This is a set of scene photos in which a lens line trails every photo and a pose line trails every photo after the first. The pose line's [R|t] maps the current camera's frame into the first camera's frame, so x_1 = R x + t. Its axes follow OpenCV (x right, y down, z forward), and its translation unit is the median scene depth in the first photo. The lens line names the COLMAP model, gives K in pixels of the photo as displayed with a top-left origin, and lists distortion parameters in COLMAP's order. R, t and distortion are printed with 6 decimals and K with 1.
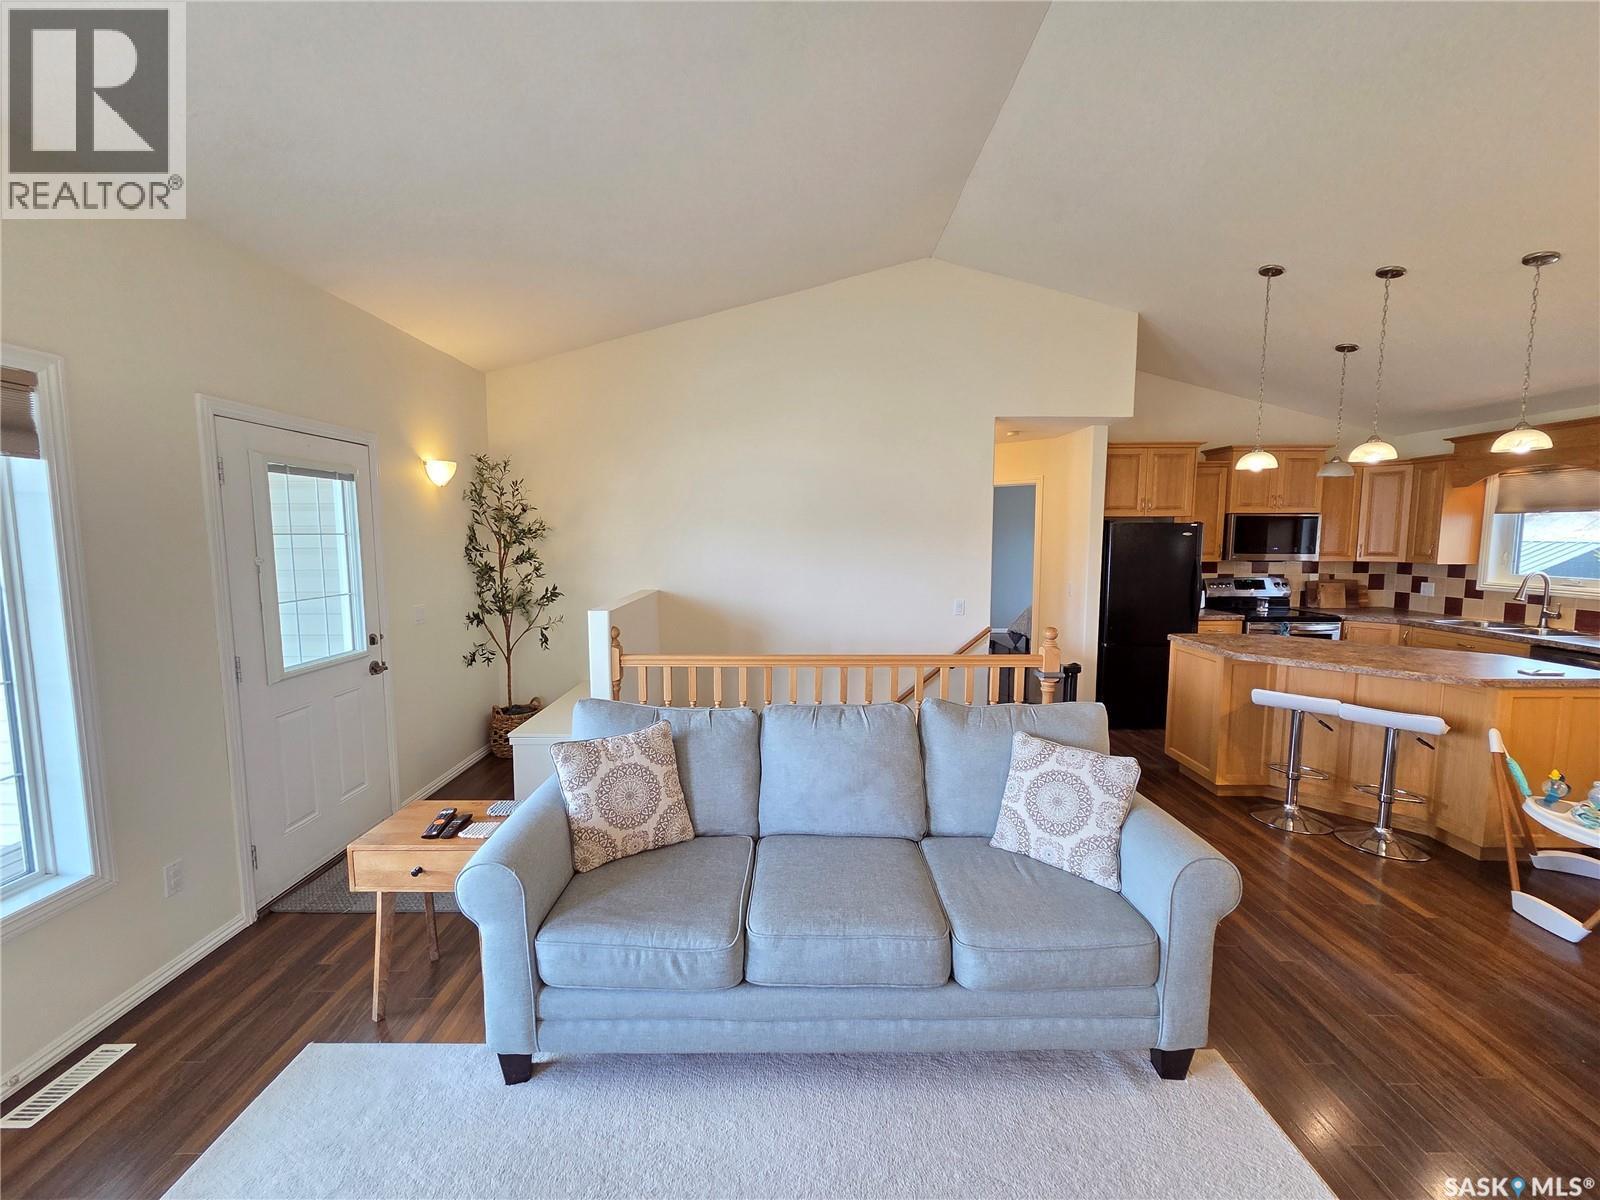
lens RADIAL K [[654.5, 0, 795.7], [0, 654.5, 596.7], [0, 0, 1]] dist [0.001935, 0.000360]
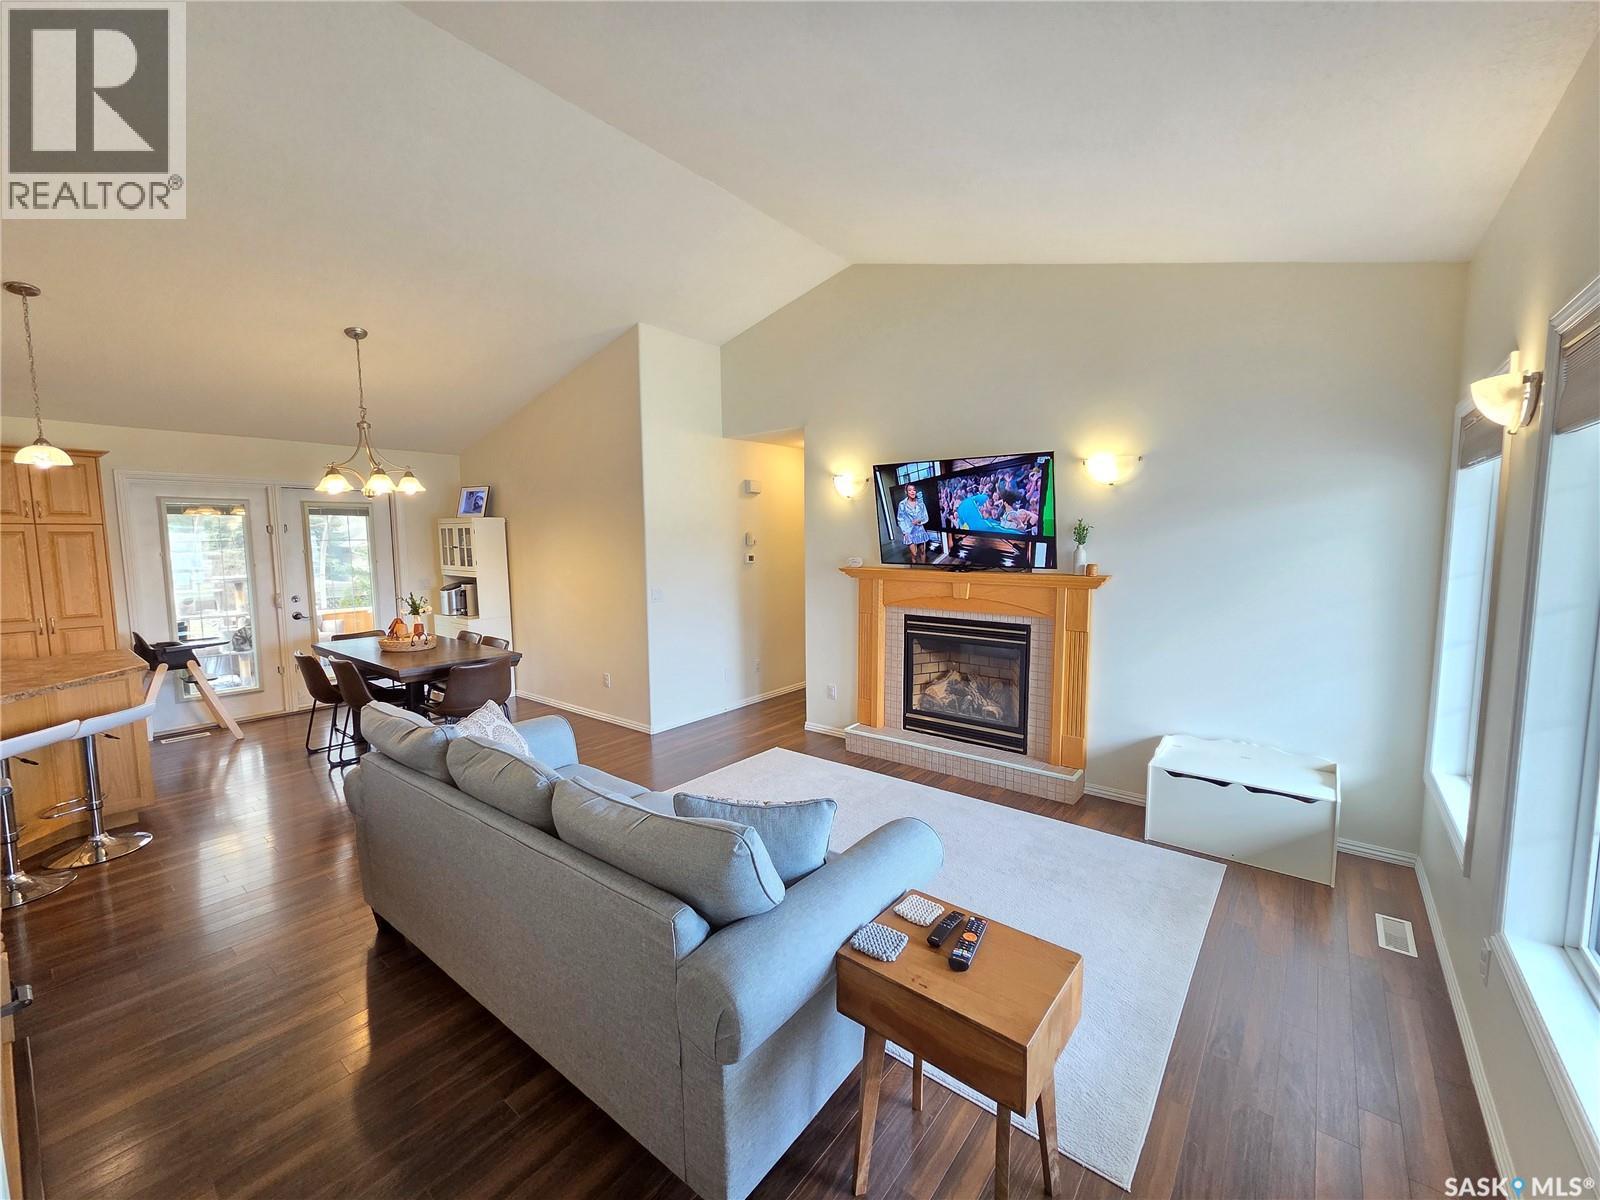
lens RADIAL K [[654.5, 0, 795.7], [0, 654.5, 596.7], [0, 0, 1]] dist [0.001935, 0.000360]
pose [[-0.784672, -0.052063, 0.617721, -0.545673], [0.067175, 0.983458, 0.168218, -0.101420], [-0.616261, 0.173491, -0.768195, 1.069451]]
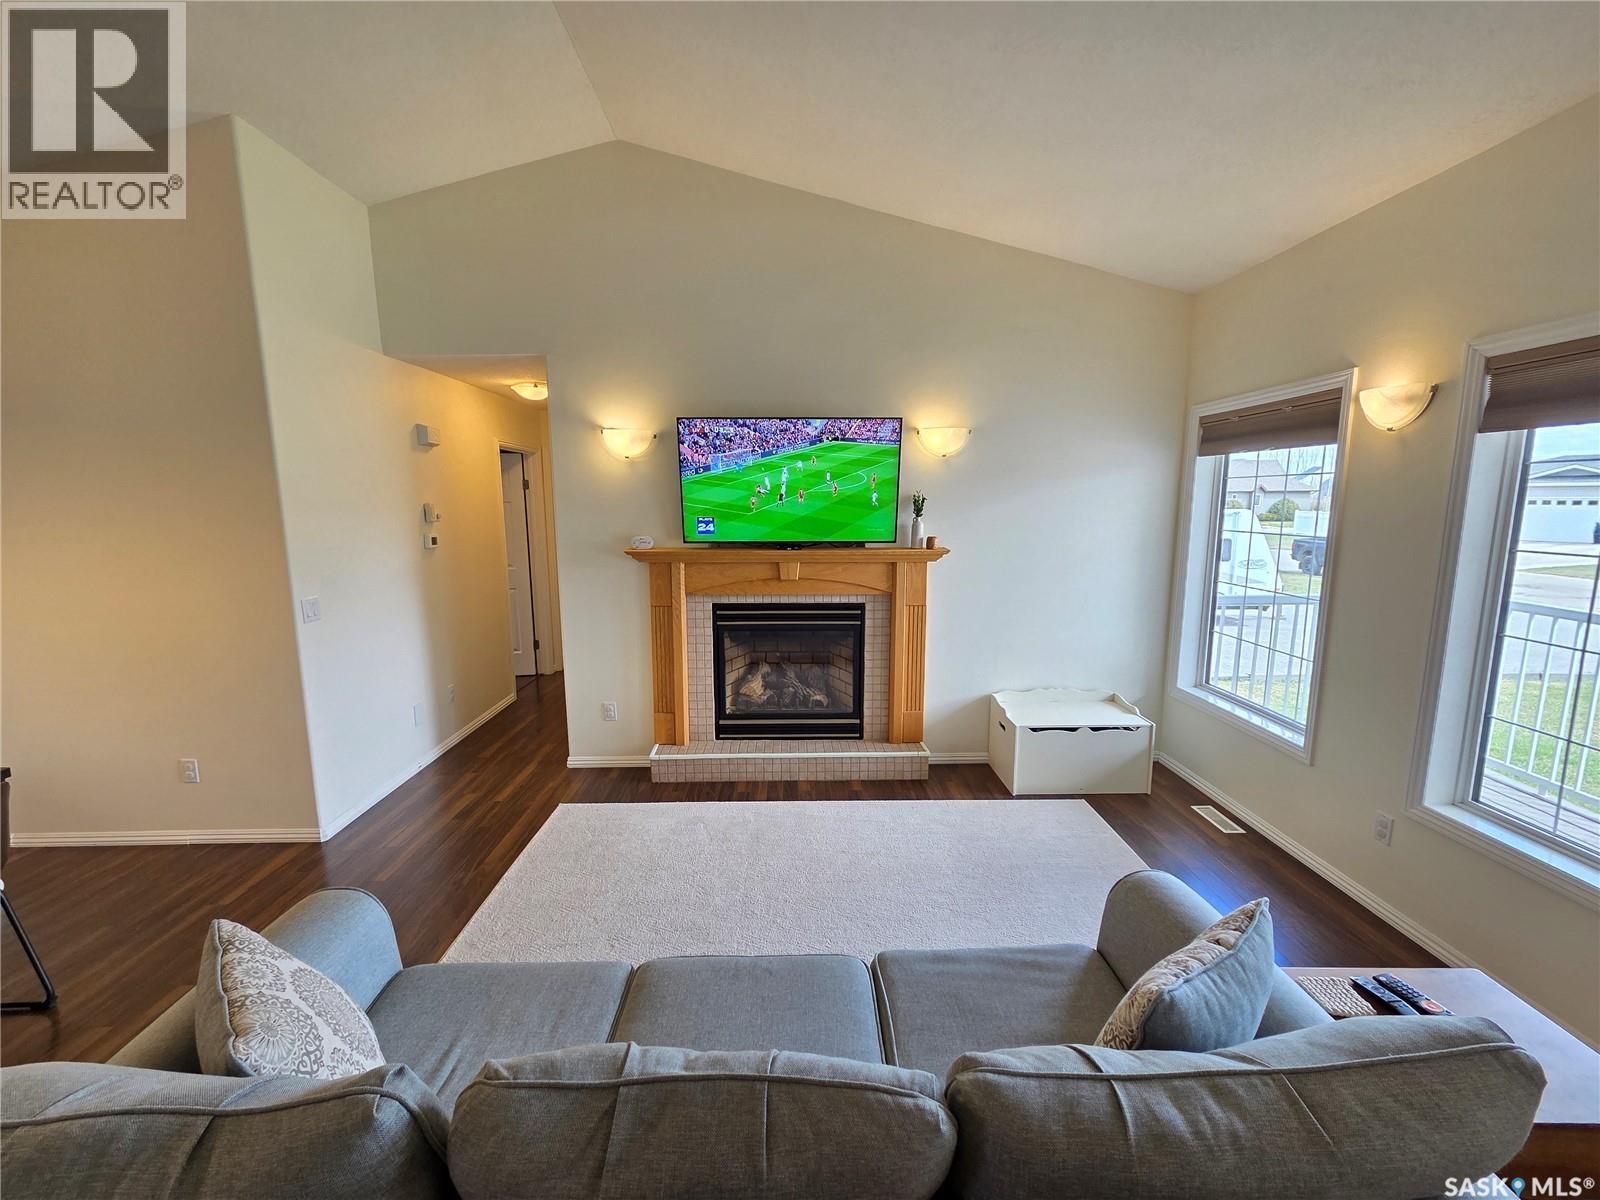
lens RADIAL K [[654.5, 0, 795.7], [0, 654.5, 596.7], [0, 0, 1]] dist [0.001935, 0.000360]
pose [[-0.999756, 0.009134, -0.020107, 0.021485], [0.004081, 0.971191, 0.238267, -0.099729], [0.021704, 0.238127, -0.970991, 0.978812]]
